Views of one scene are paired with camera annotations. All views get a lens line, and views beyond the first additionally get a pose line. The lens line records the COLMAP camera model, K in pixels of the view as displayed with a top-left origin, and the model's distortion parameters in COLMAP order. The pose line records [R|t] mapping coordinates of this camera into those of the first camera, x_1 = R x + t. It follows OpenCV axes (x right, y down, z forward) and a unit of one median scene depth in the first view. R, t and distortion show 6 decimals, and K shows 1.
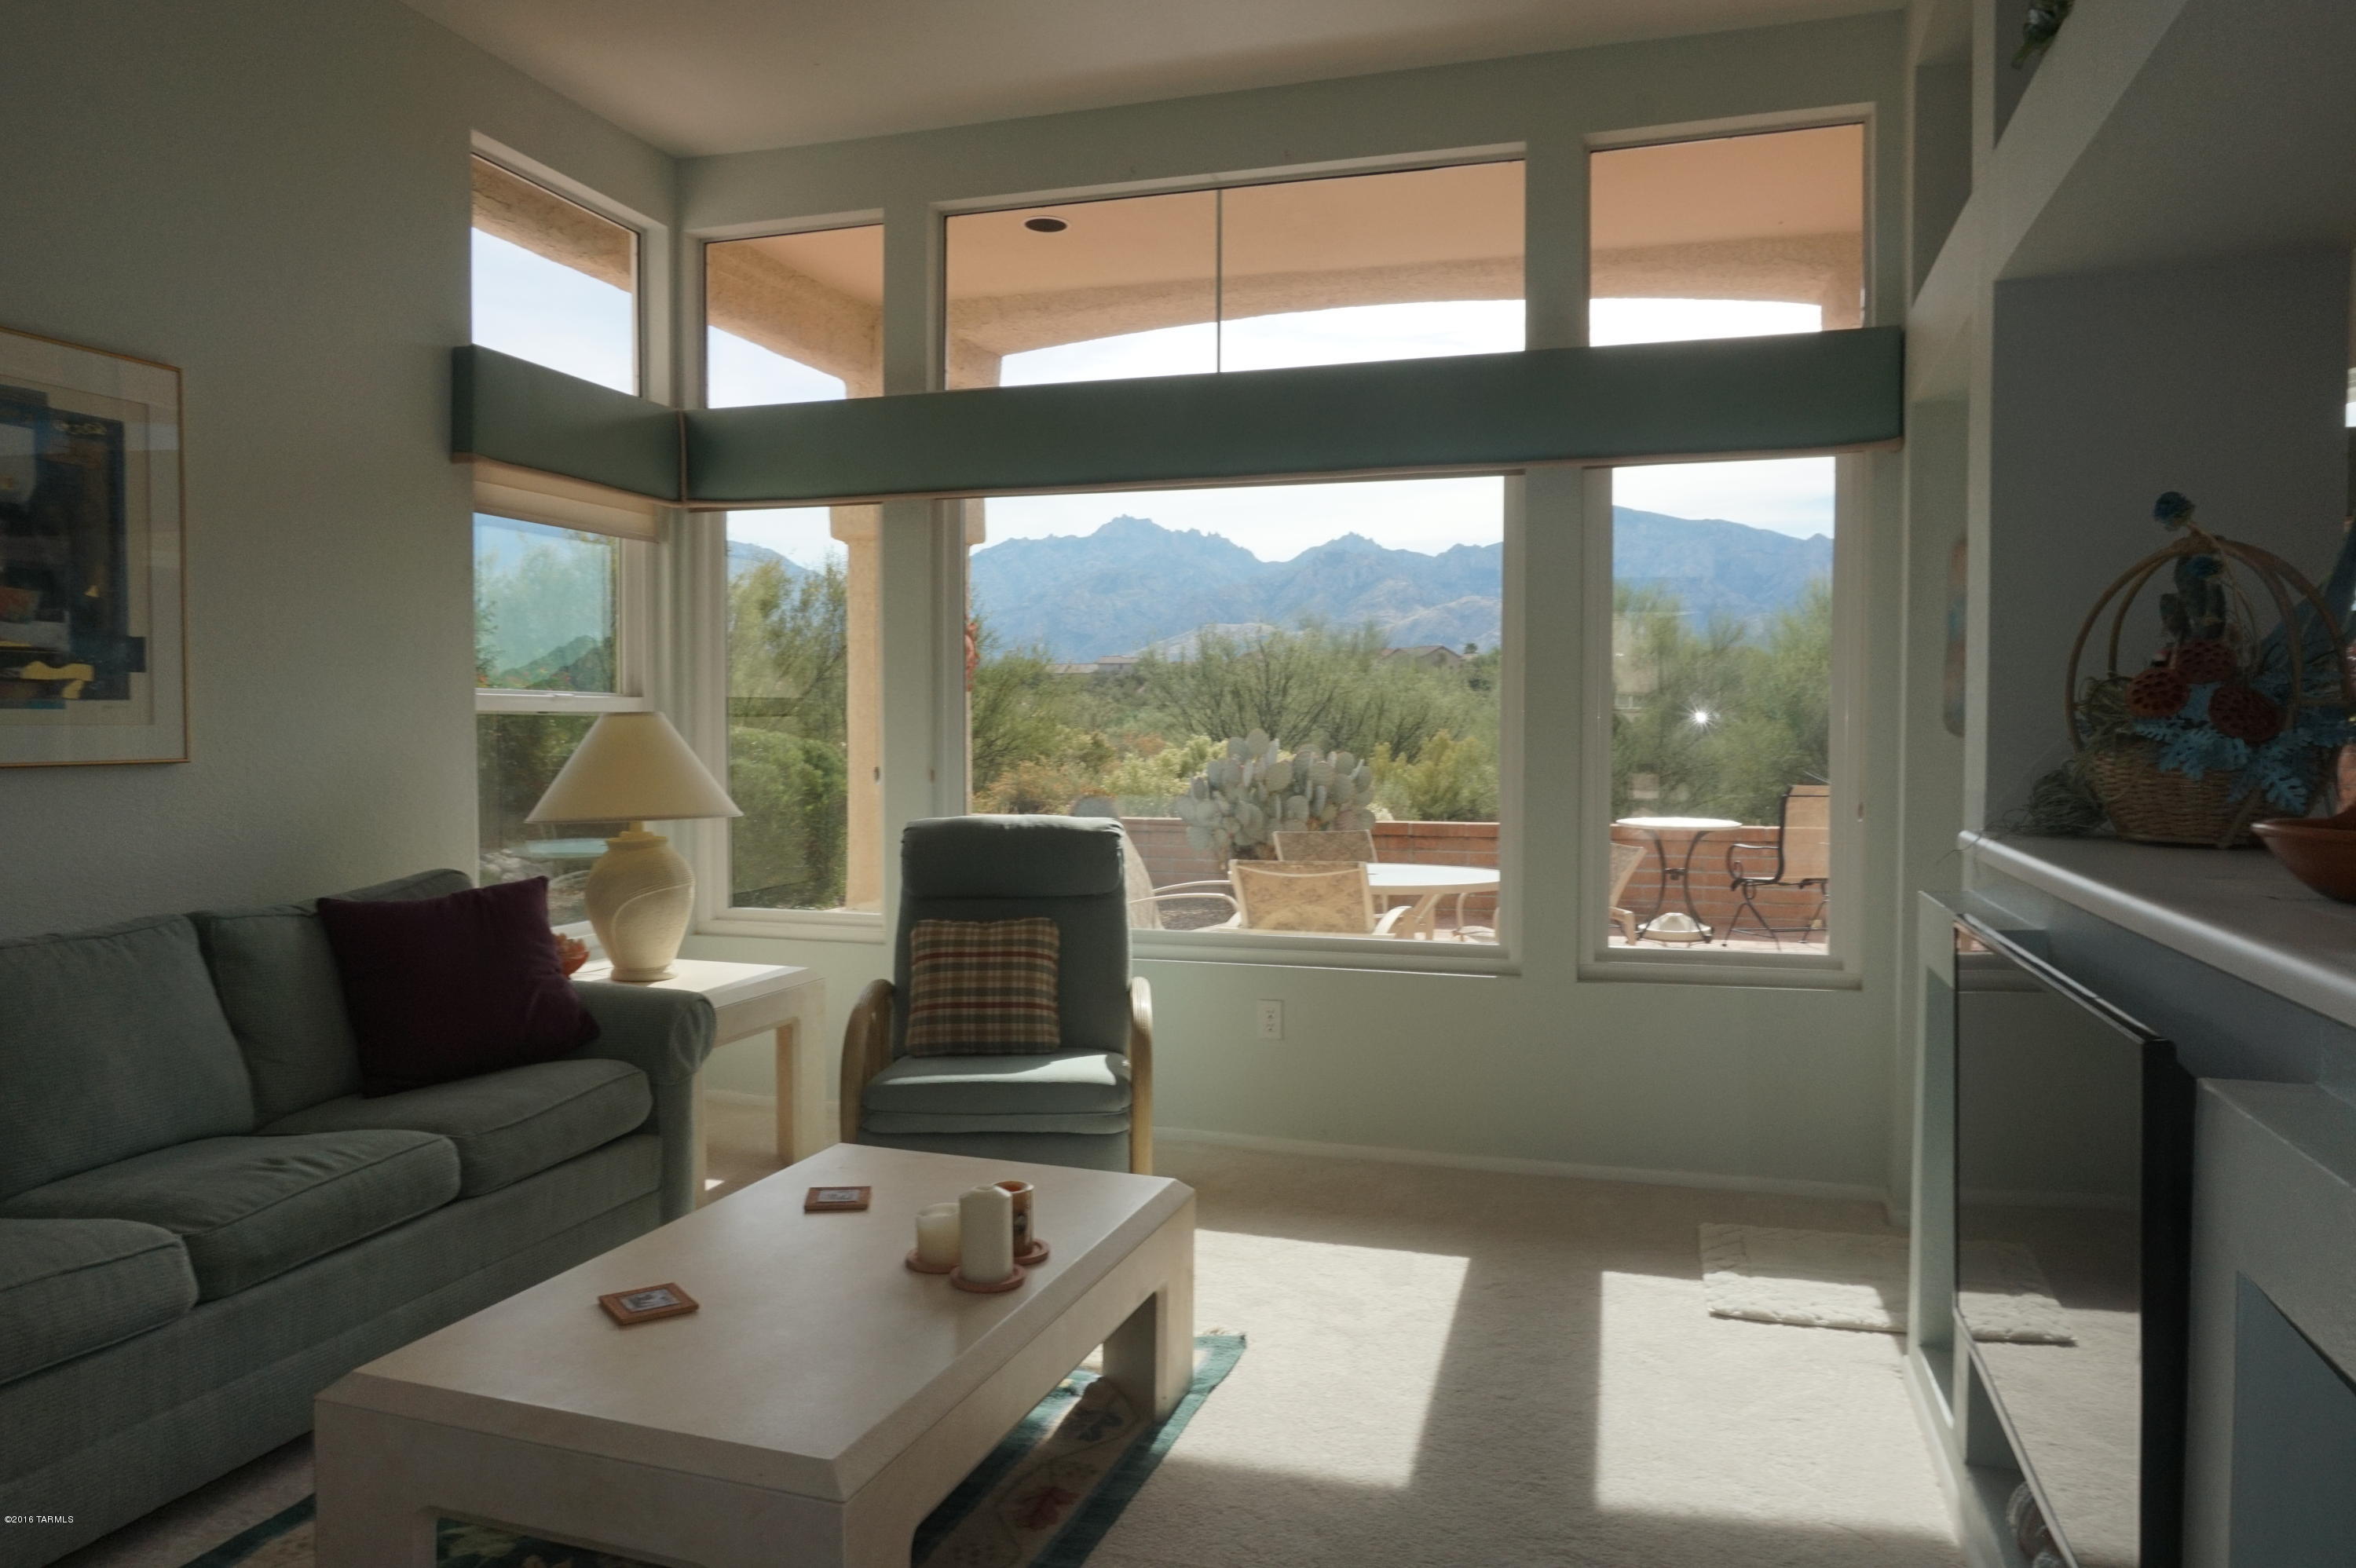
lens RADIAL K [[1588.5, 0, 1166.0], [0, 1588.5, 783.6], [0, 0, 1]] dist [-0.042943, 0.030998]
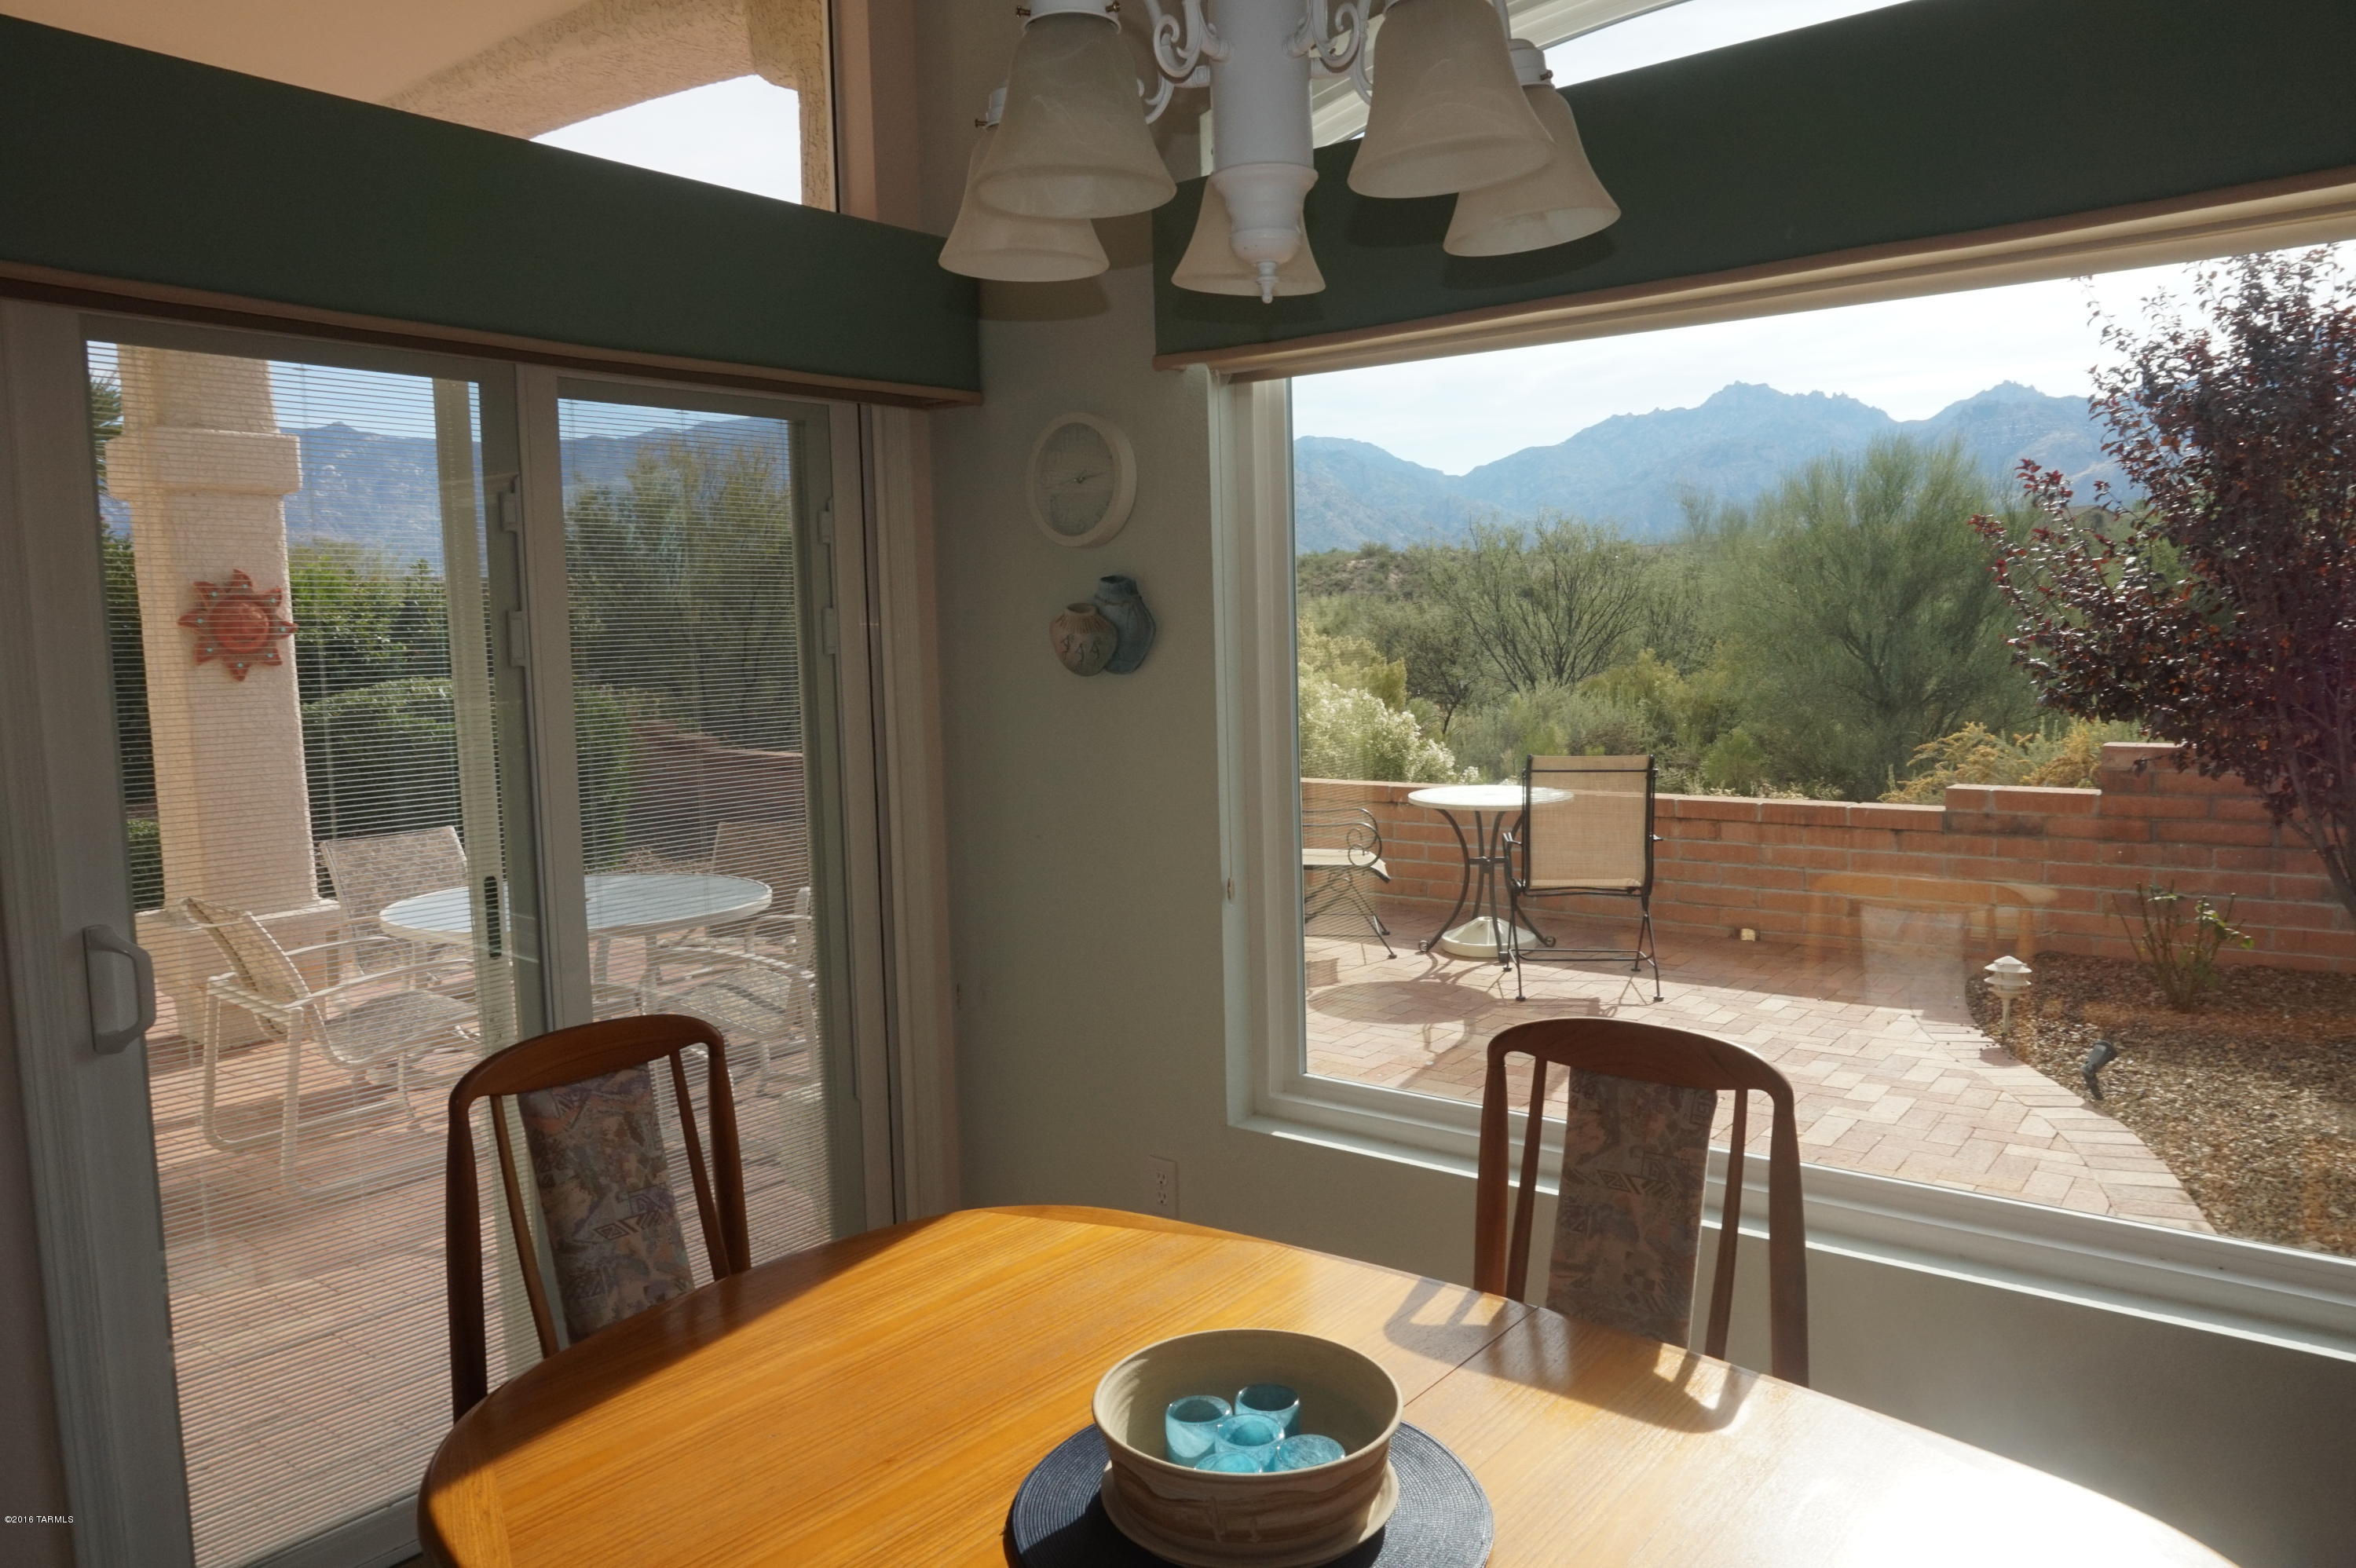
lens RADIAL K [[1588.5, 0, 1158.7], [0, 1588.5, 788.0], [0, 0, 1]] dist [-0.042943, 0.030998]
pose [[0.929786, 0.012337, -0.367893, 1.073969], [0.014133, 0.997505, 0.069171, -0.074215], [0.367828, -0.069514, 0.927292, 0.627029]]
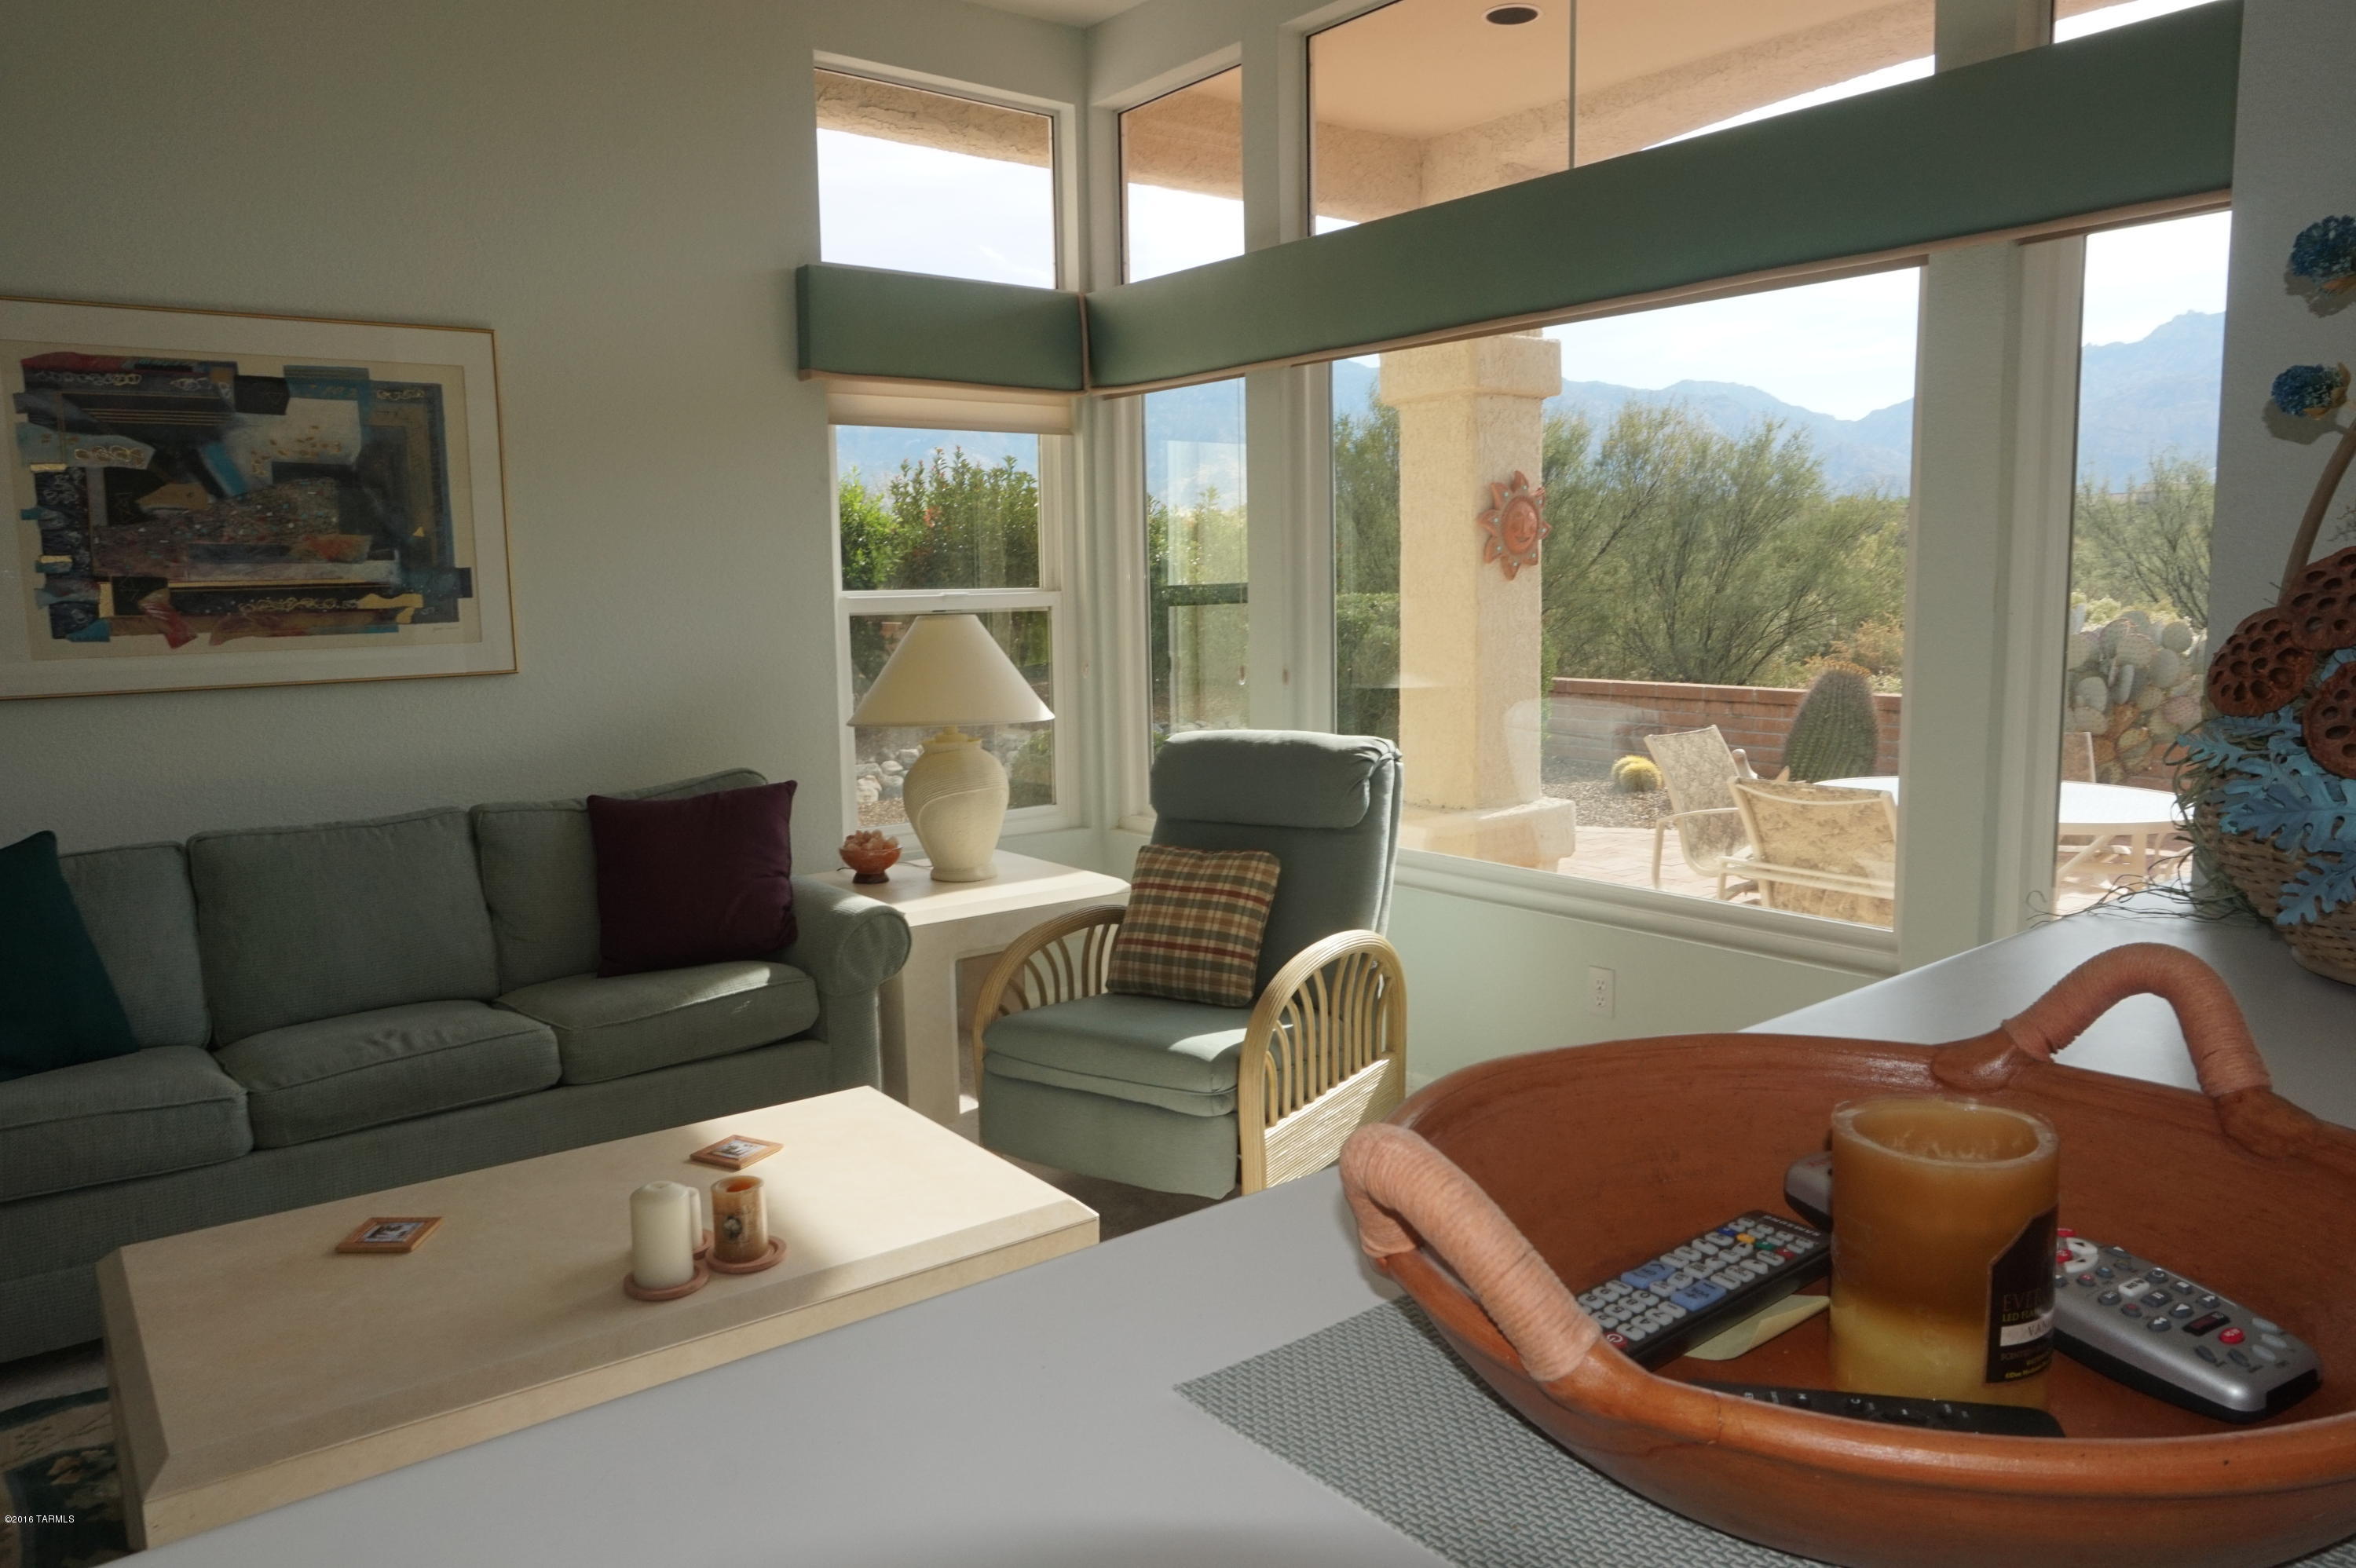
lens RADIAL K [[1588.5, 0, 1174.4], [0, 1588.5, 770.6], [0, 0, 1]] dist [-0.042943, 0.030998]
pose [[0.829962, 0.049590, -0.555611, 0.348911], [-0.000752, 0.996139, 0.087785, -0.035495], [0.557819, -0.072440, 0.826795, 0.237632]]
